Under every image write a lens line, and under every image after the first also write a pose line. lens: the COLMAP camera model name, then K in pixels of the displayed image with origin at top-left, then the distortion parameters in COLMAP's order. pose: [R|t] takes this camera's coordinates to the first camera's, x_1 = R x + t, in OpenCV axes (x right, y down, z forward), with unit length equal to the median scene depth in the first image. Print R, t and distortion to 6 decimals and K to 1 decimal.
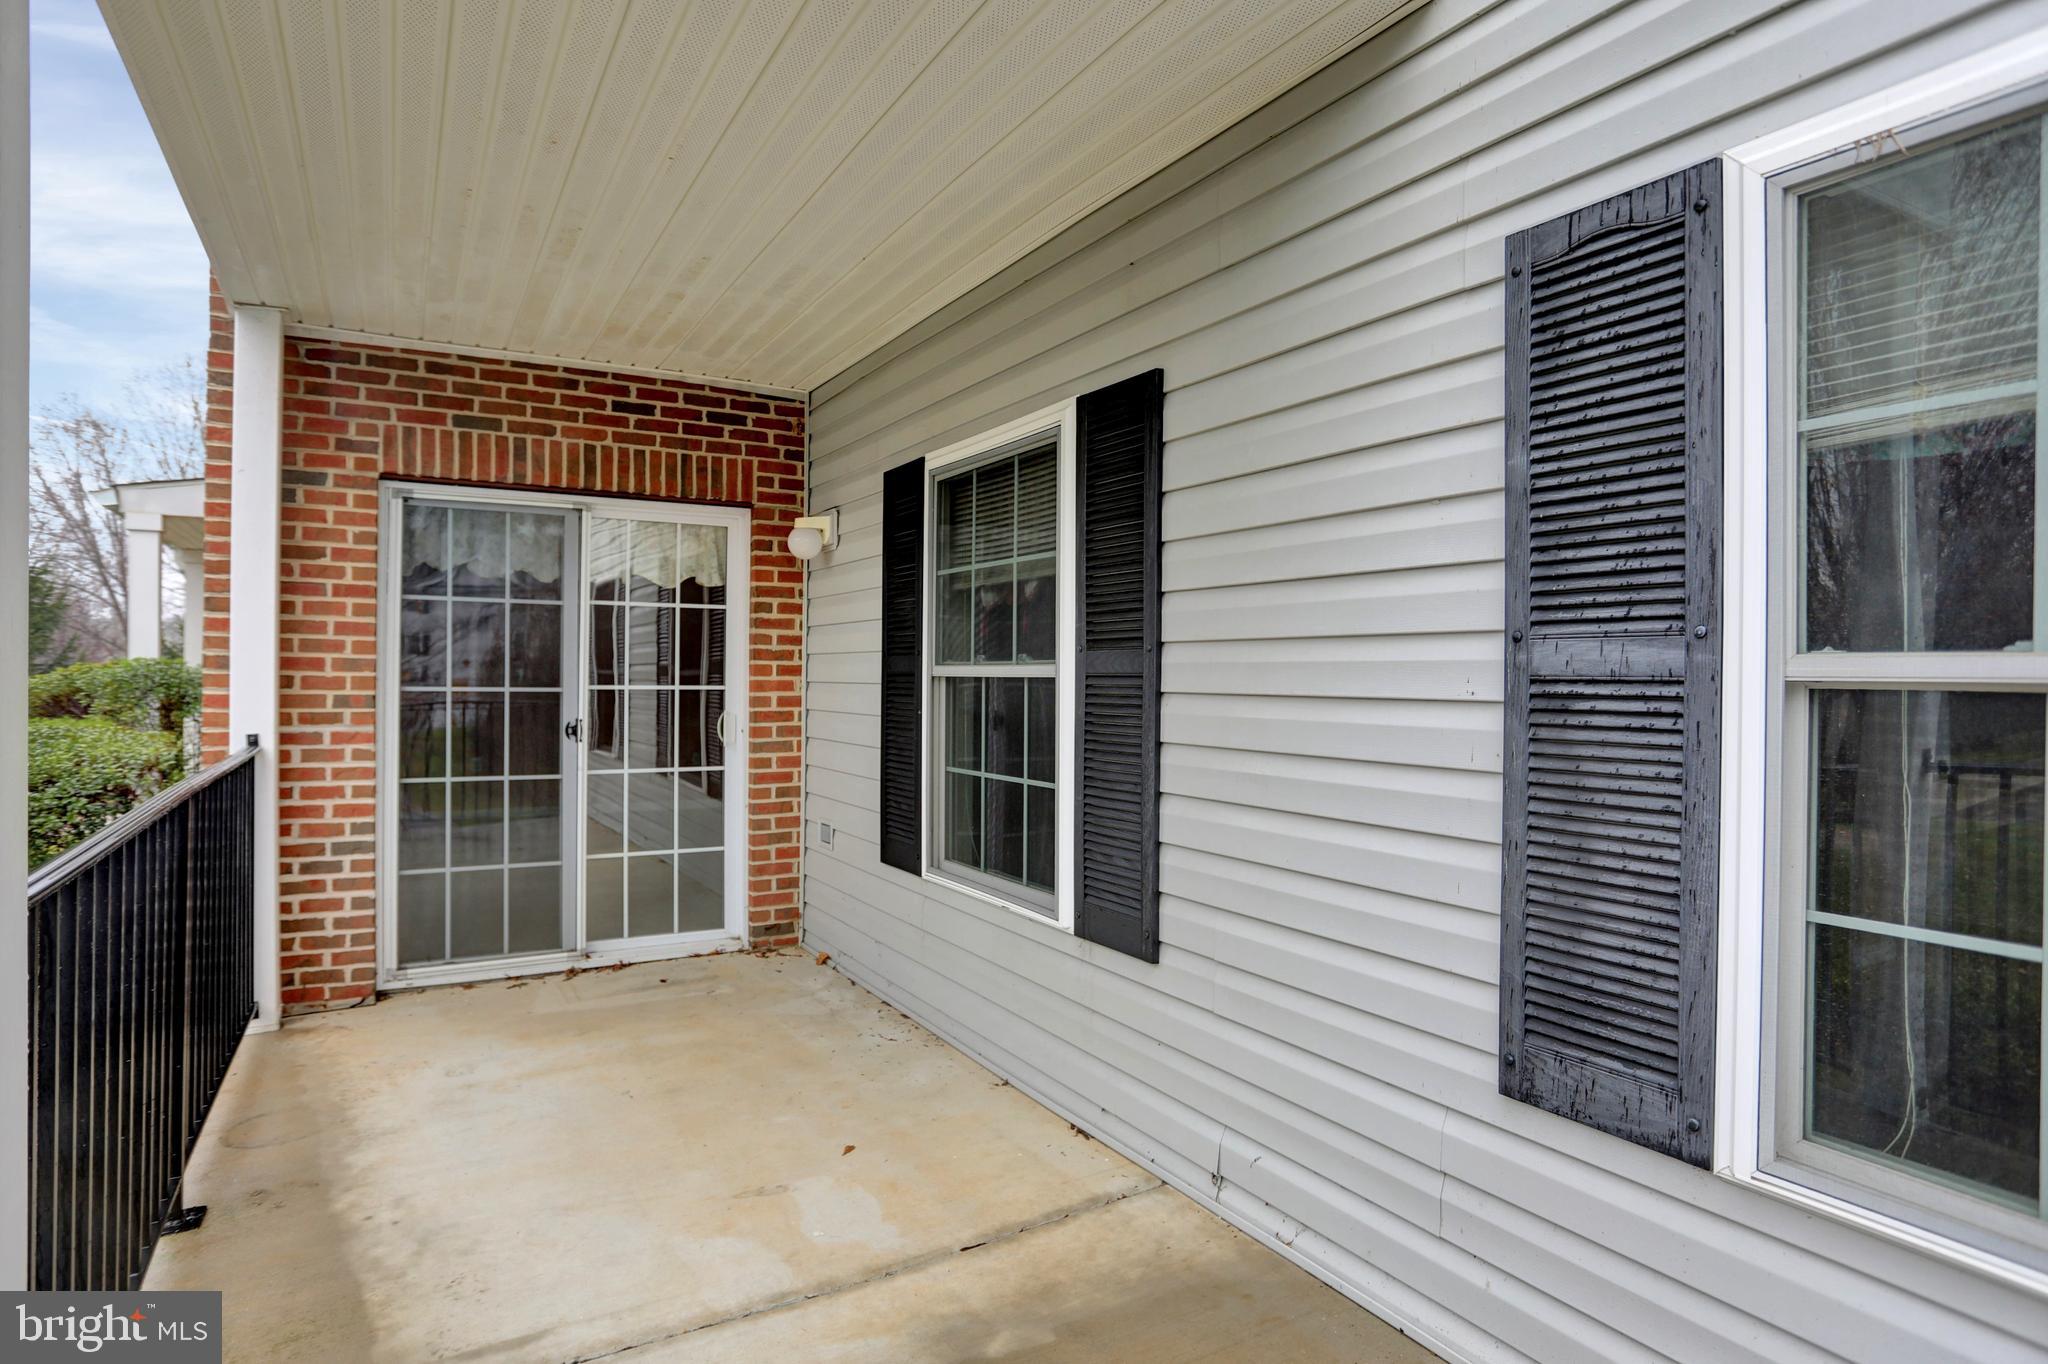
lens RADIAL K [[1121.7, 0, 1028.8], [0, 1121.7, 677.8], [0, 0, 1]] dist [-0.028586, 0.000588]
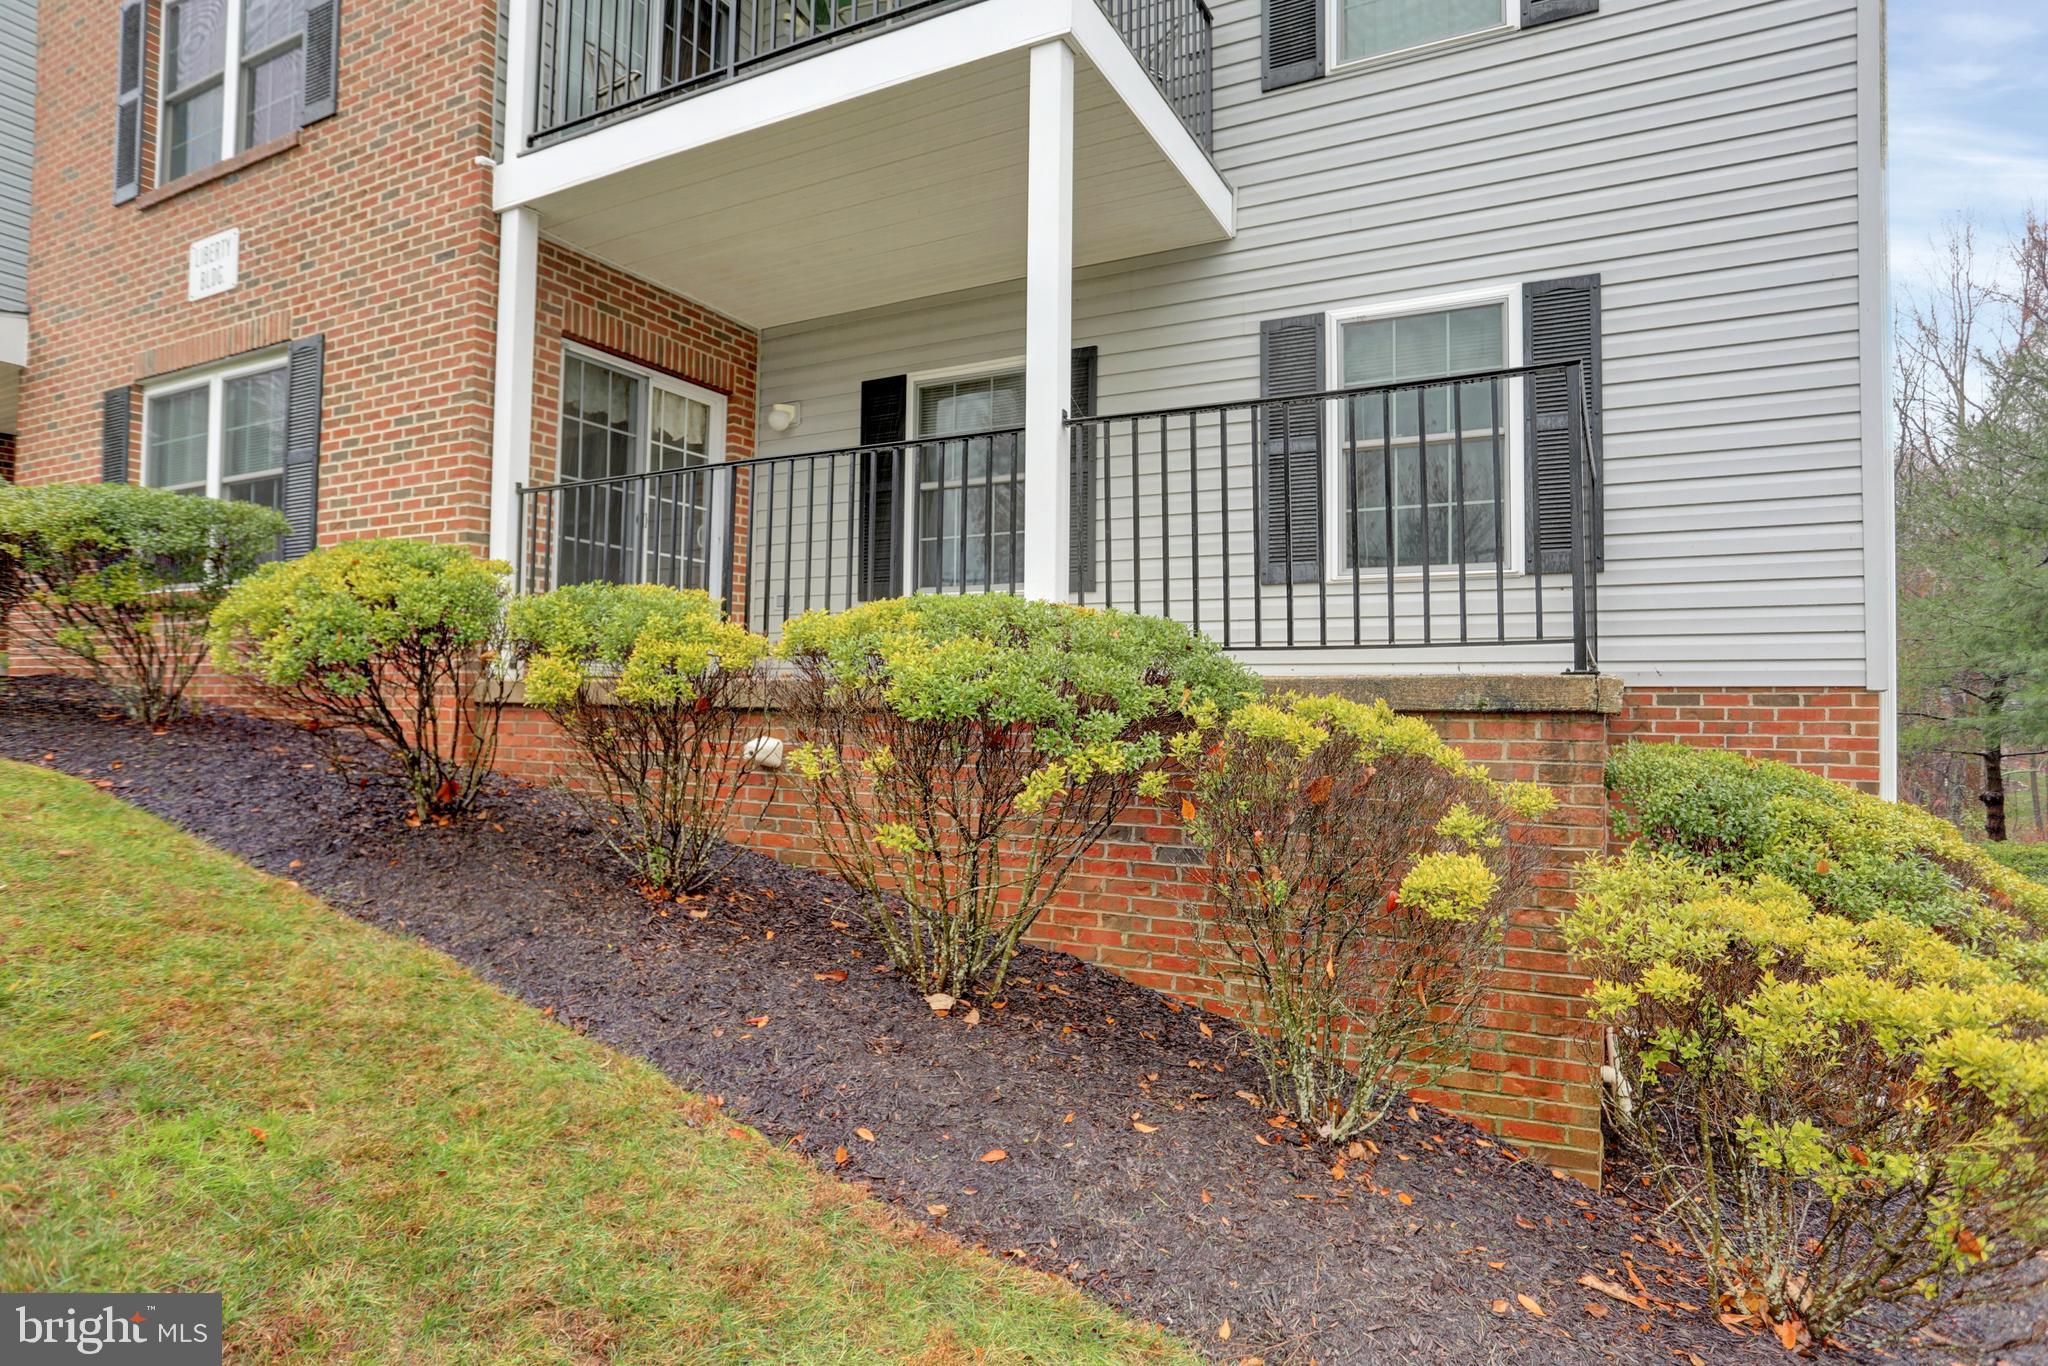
lens RADIAL K [[1121.7, 0, 1021.8], [0, 1121.7, 675.2], [0, 0, 1]] dist [-0.028586, 0.000588]
pose [[0.843032, 0.016979, 0.537596, -0.877513], [-0.000580, 0.999530, -0.030659, 0.341553], [-0.537863, 0.025535, 0.842645, -0.625931]]
